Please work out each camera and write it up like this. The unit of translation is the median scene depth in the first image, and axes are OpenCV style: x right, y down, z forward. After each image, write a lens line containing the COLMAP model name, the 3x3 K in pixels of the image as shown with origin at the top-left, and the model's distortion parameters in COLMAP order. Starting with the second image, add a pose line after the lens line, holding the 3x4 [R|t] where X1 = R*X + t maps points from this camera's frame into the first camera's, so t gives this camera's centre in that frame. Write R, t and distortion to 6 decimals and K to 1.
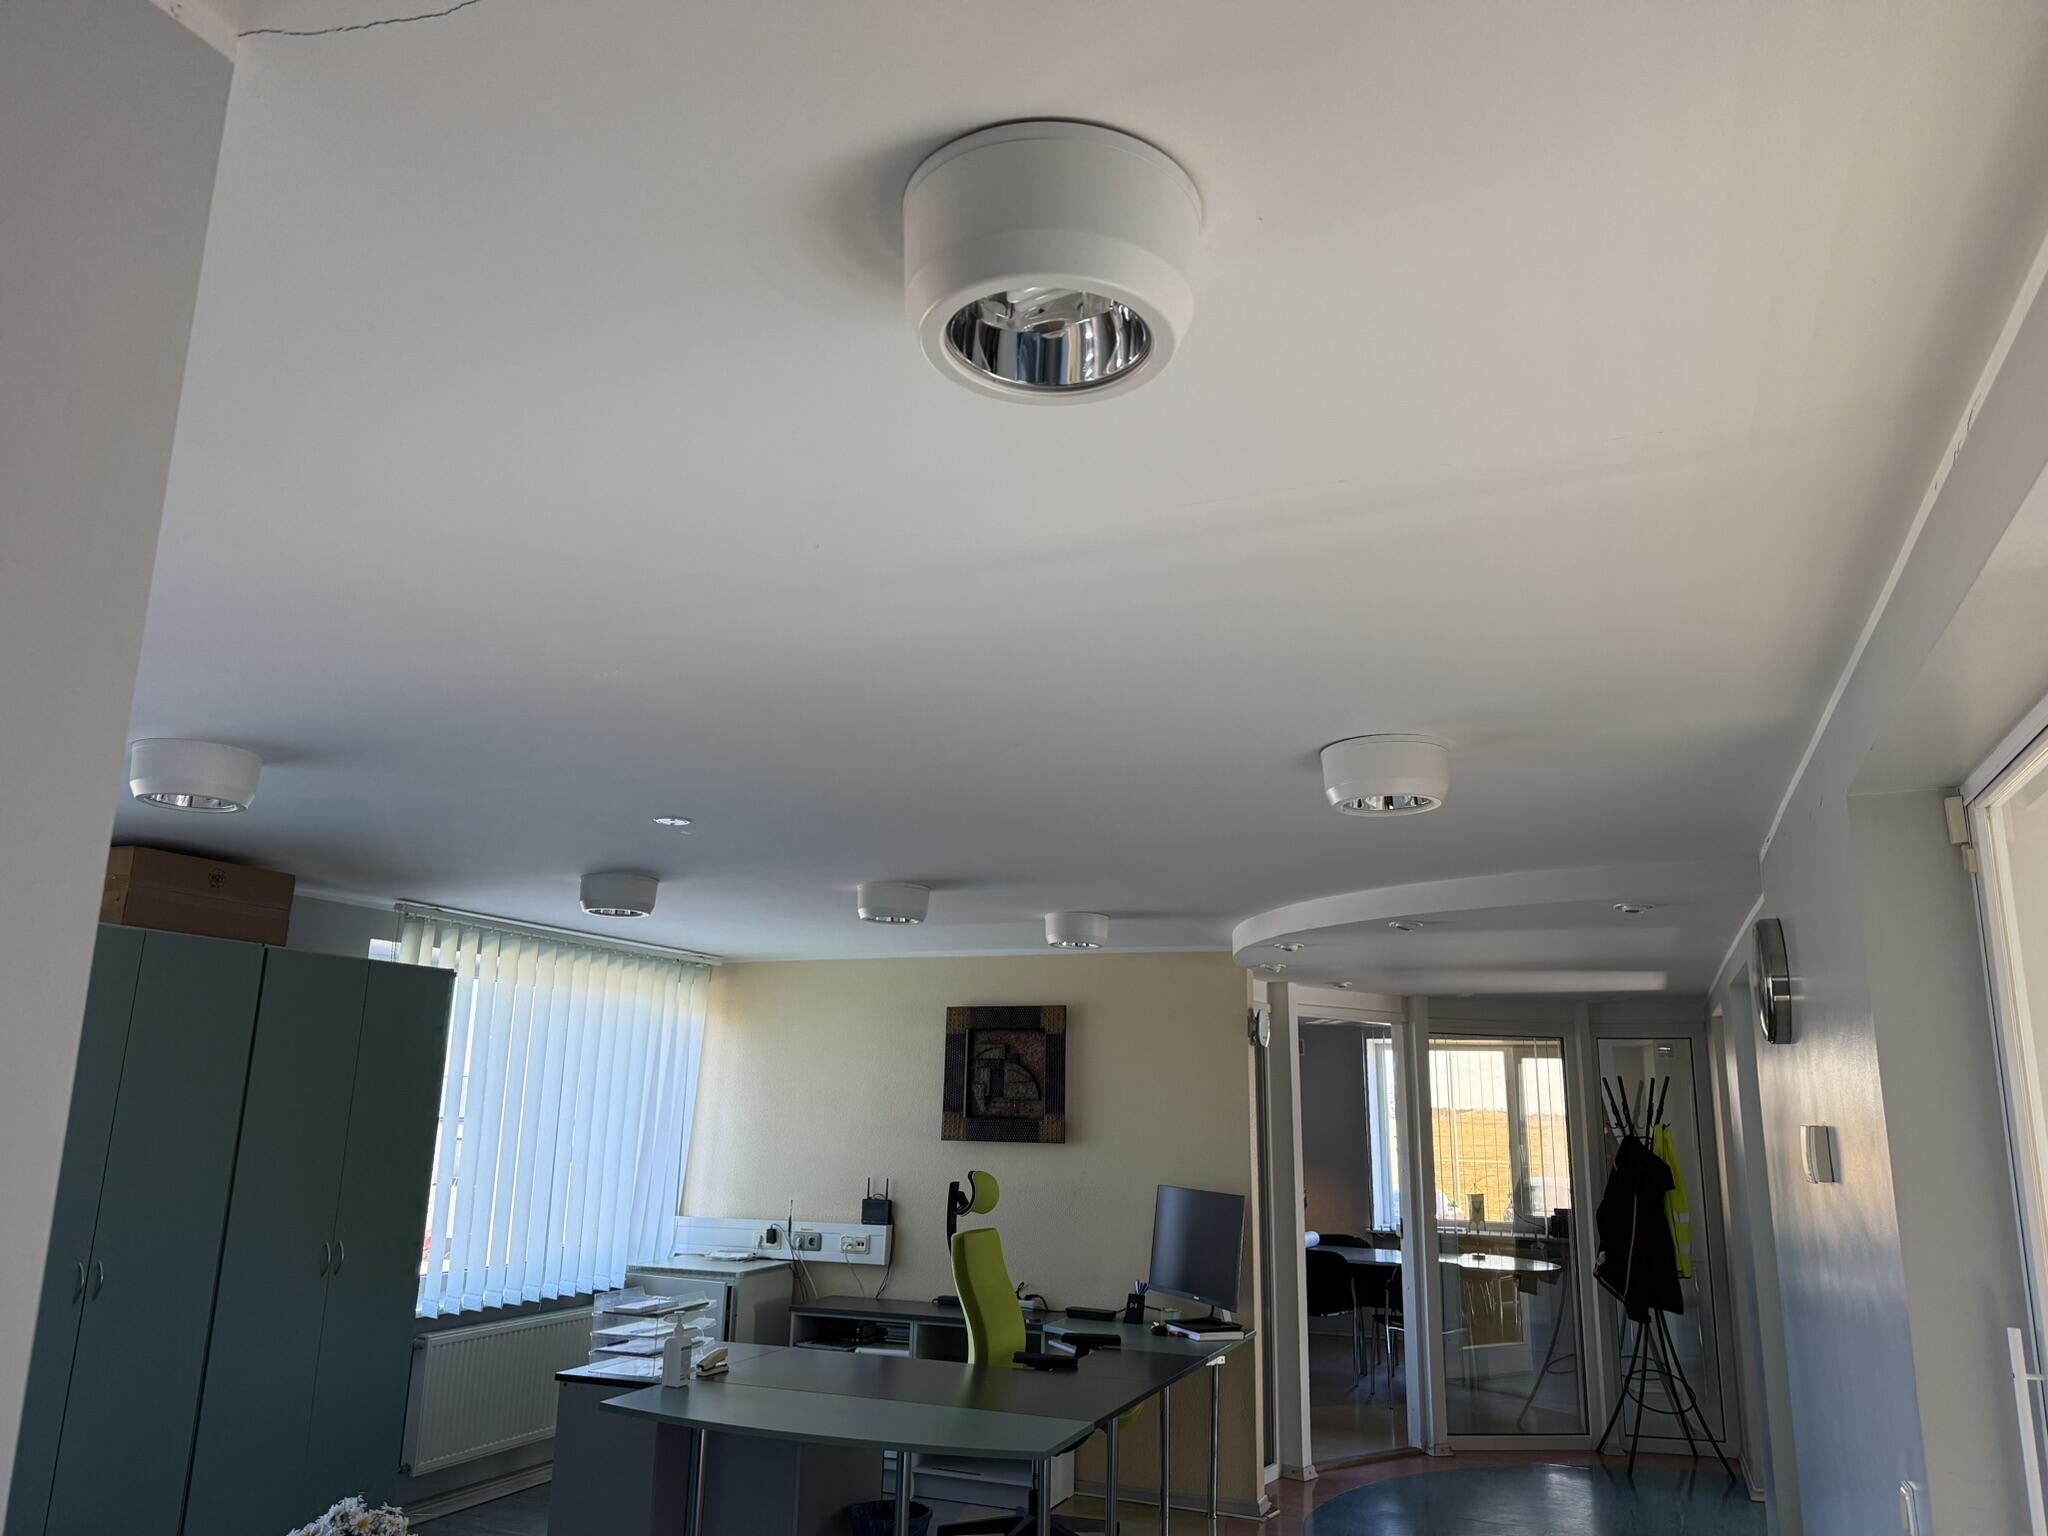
lens RADIAL K [[1394.0, 0, 989.3], [0, 1394.0, 769.6], [0, 0, 1]] dist [0.004557, 0.002430]
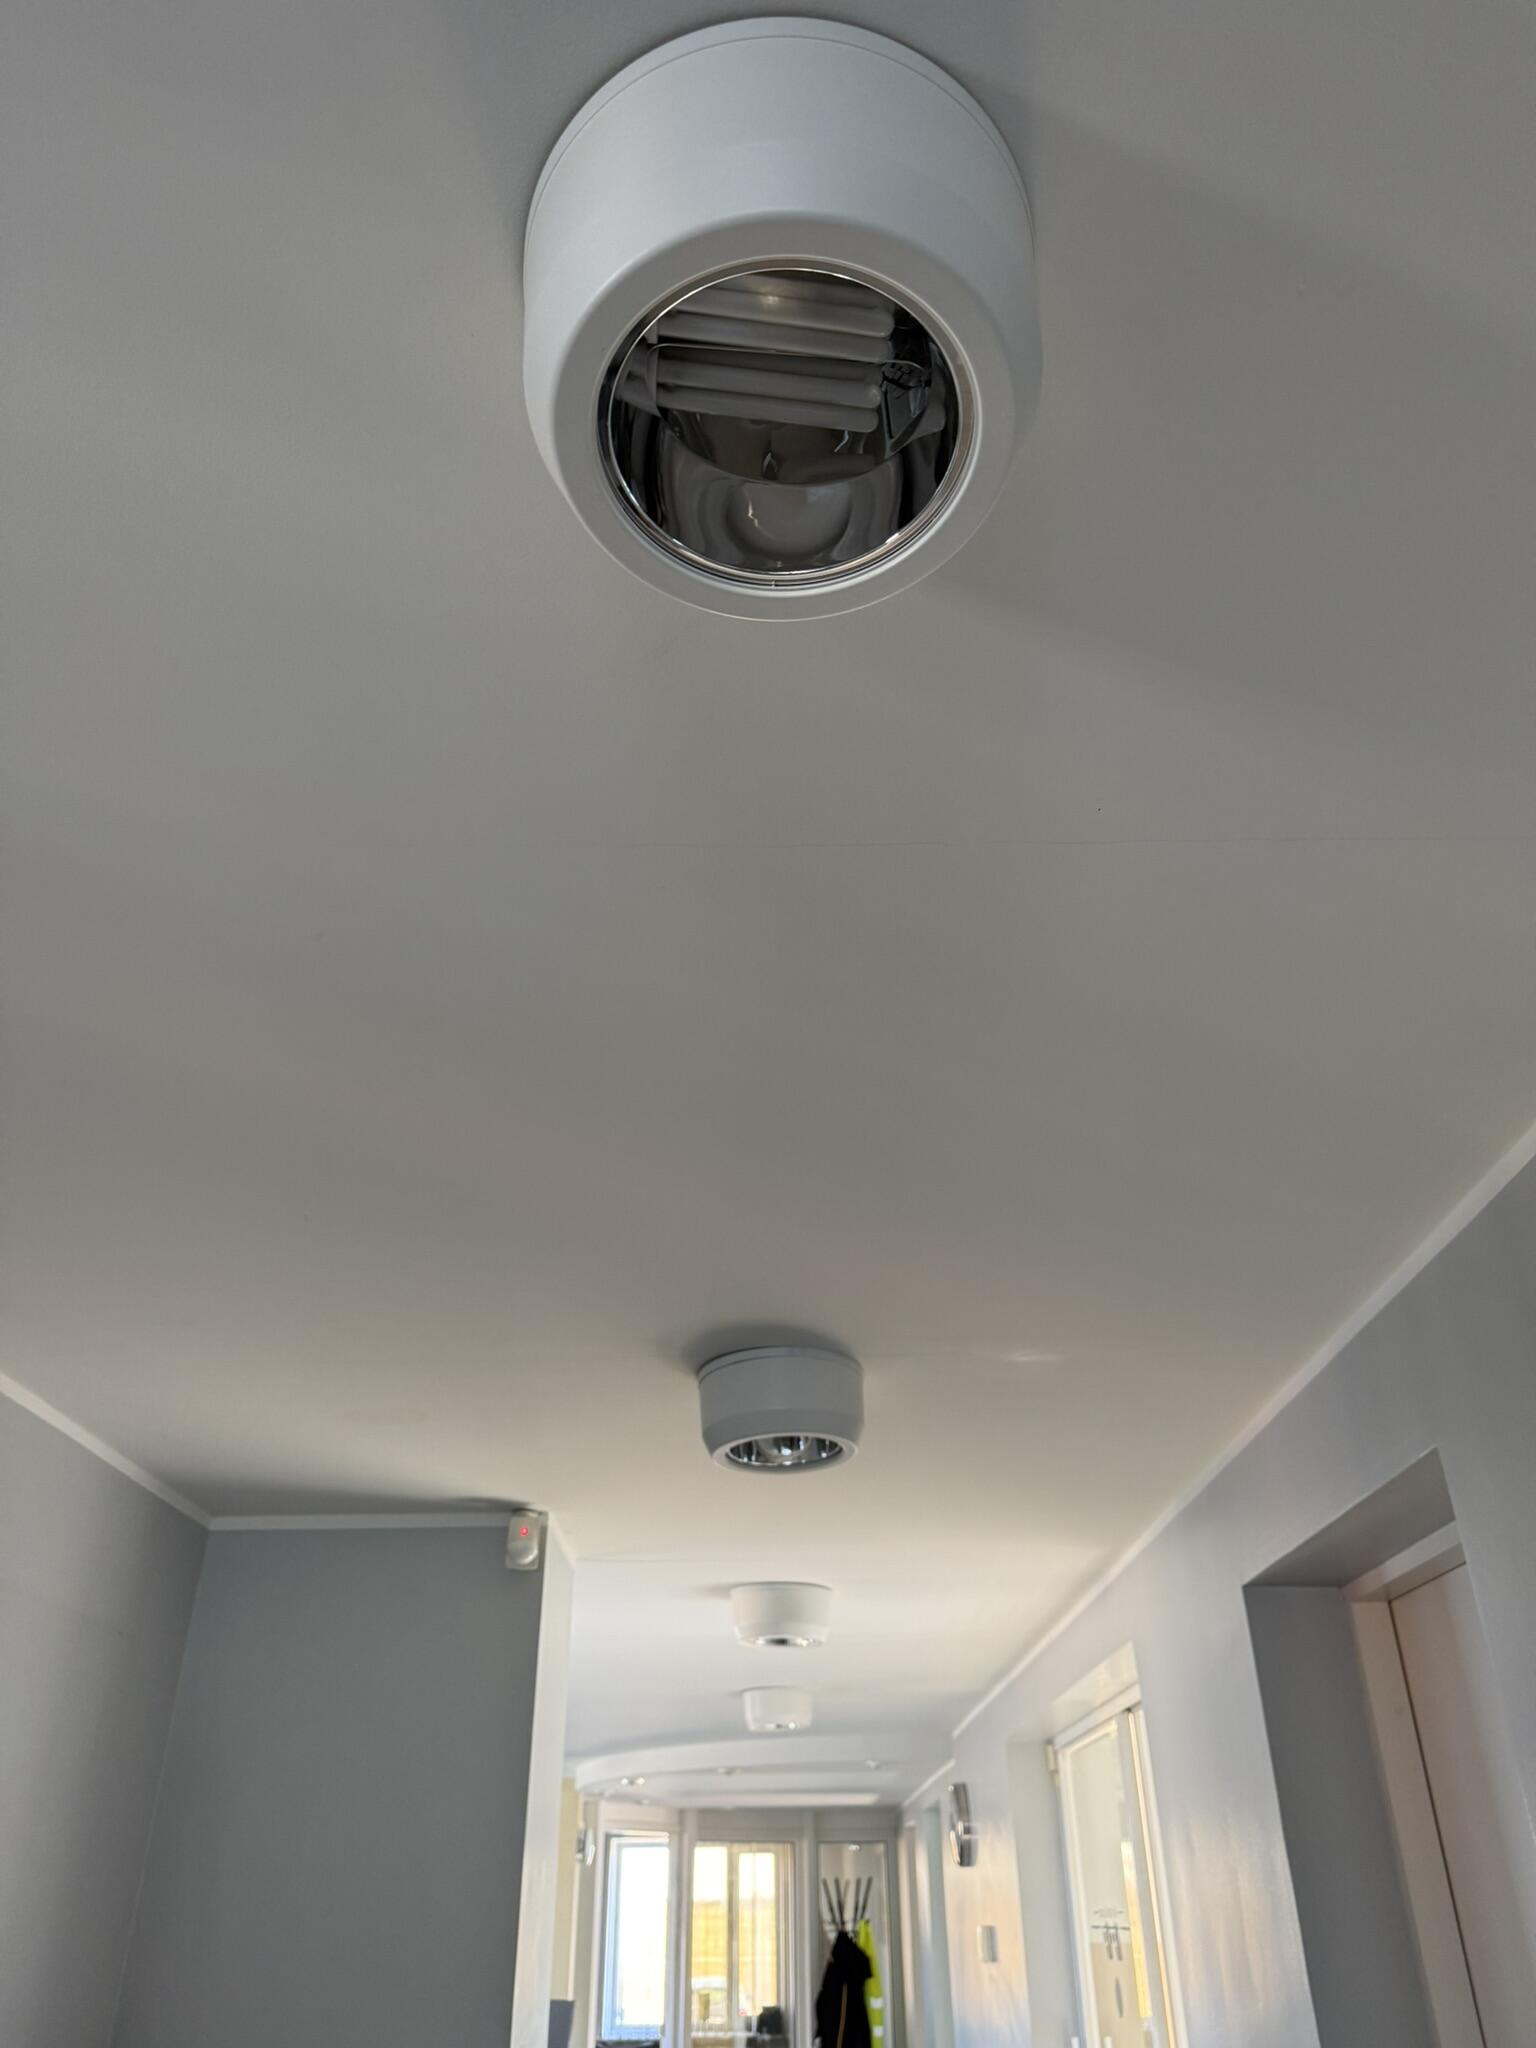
lens RADIAL K [[1423.7, 0, 768.0], [0, 1423.7, 1024.0], [0, 0, 1]] dist [0.073623, -0.122205]
pose [[0.914925, 0.177584, 0.362458, -0.216556], [-0.058107, 0.946607, -0.317110, -0.096301], [-0.399419, 0.269070, 0.876394, -0.327024]]
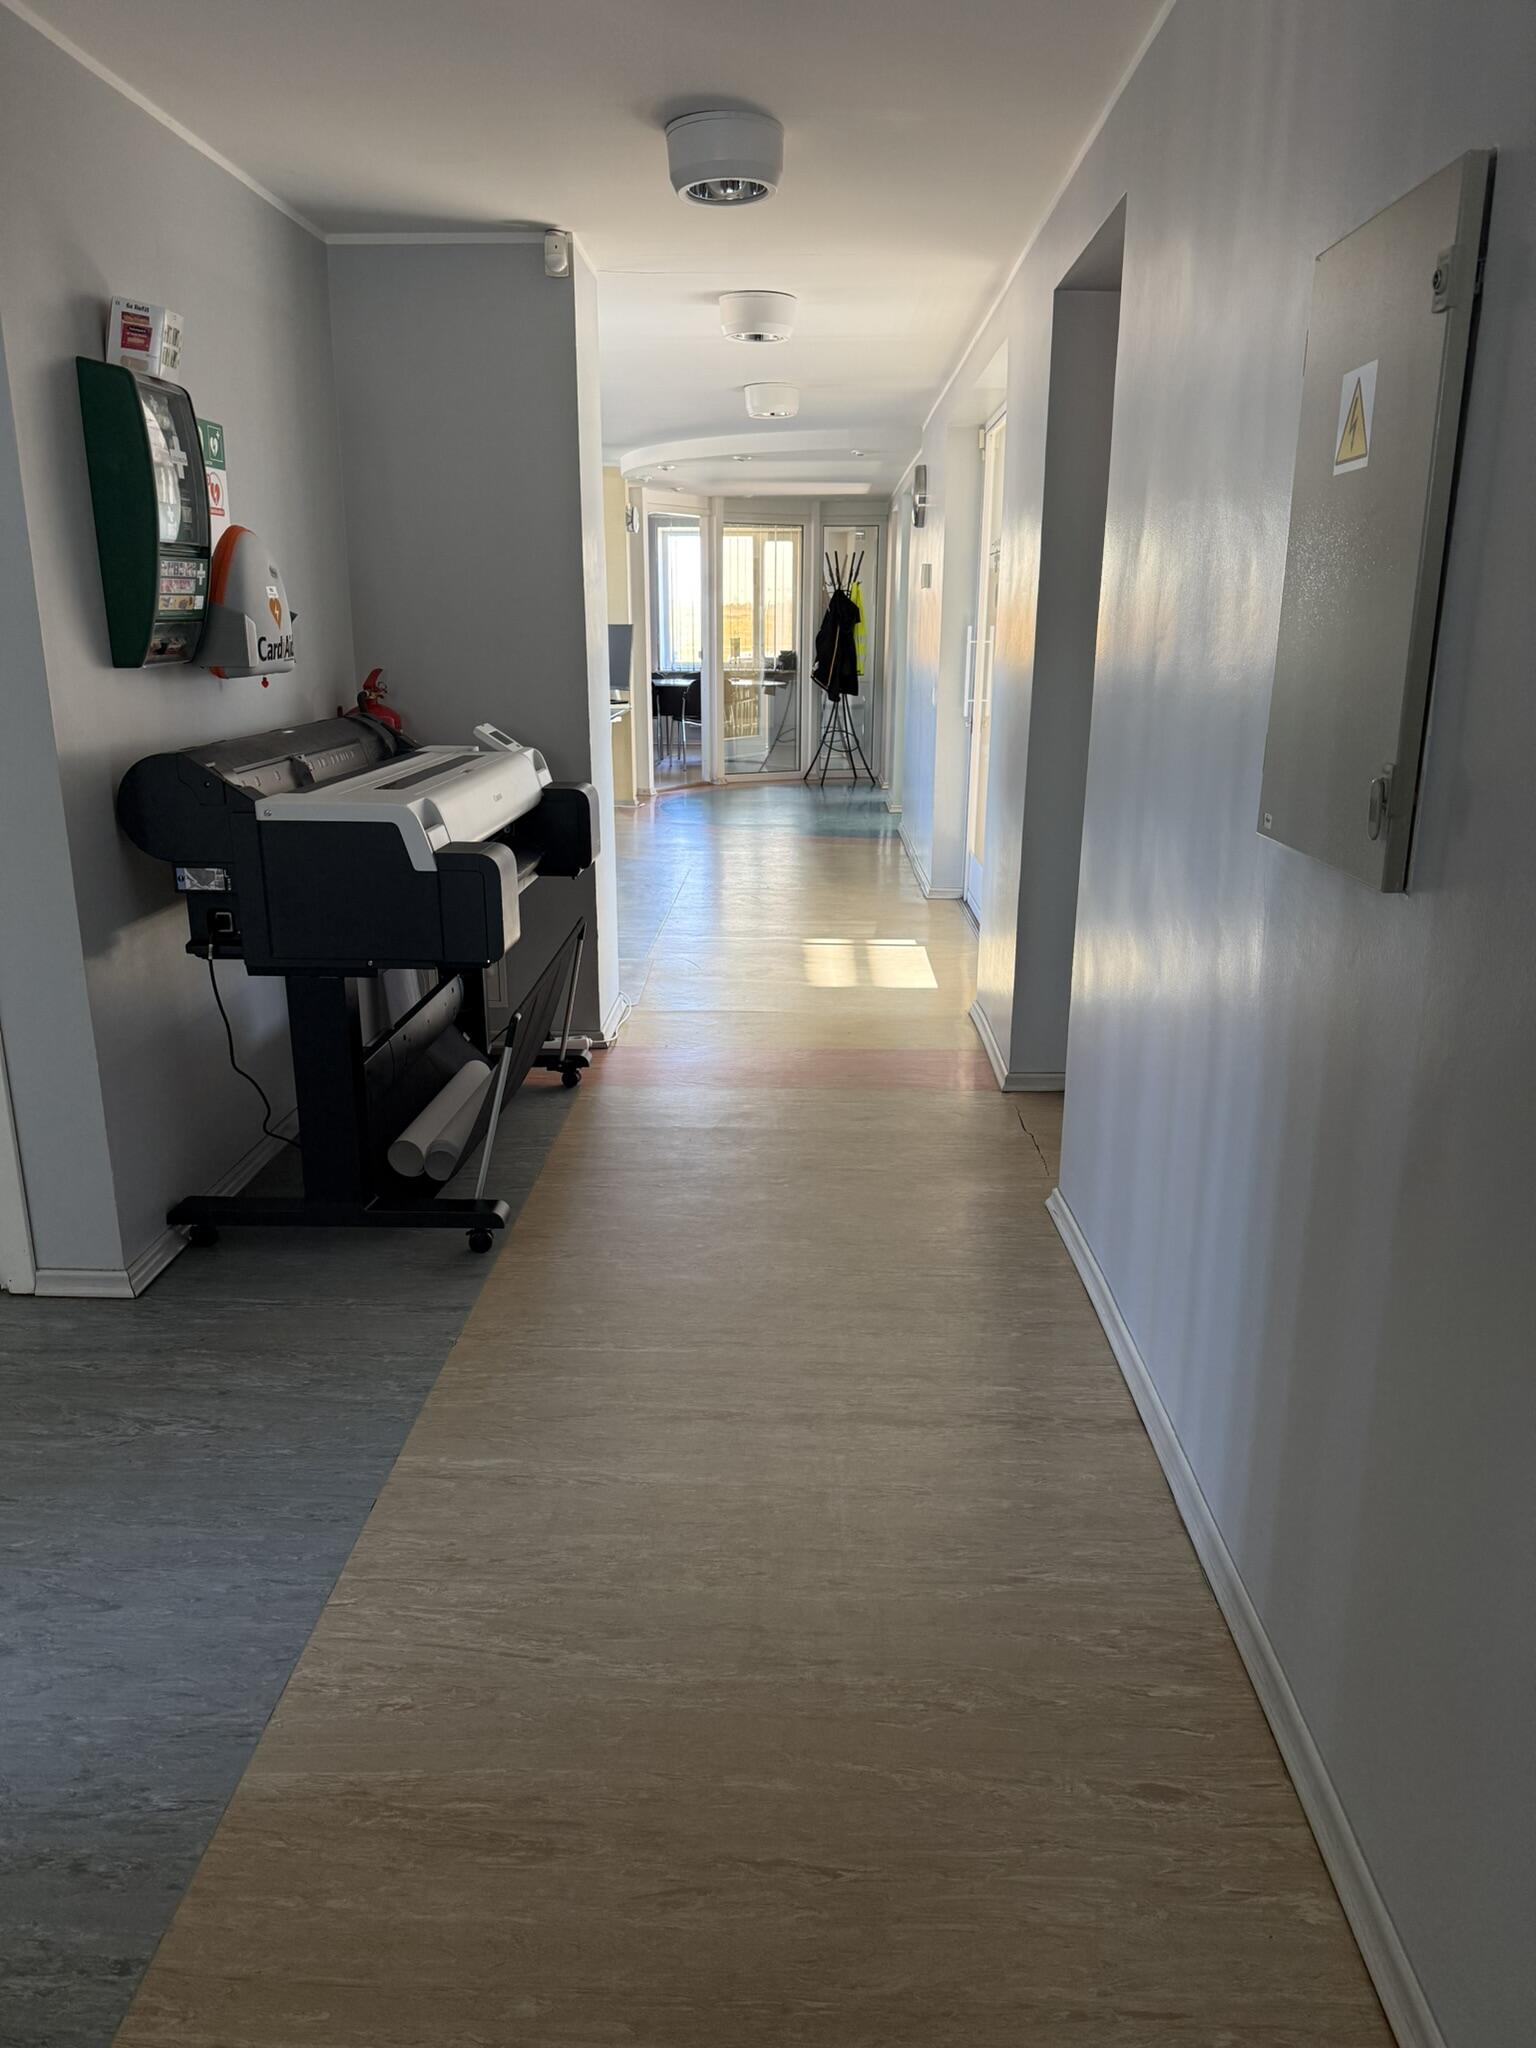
lens RADIAL K [[1423.7, 0, 768.0], [0, 1423.7, 1024.0], [0, 0, 1]] dist [0.073623, -0.122205]
pose [[0.925454, -0.129872, 0.355905, -0.268308], [-0.065274, 0.870705, 0.487455, -0.100326], [-0.373195, -0.474349, 0.797320, -0.522034]]
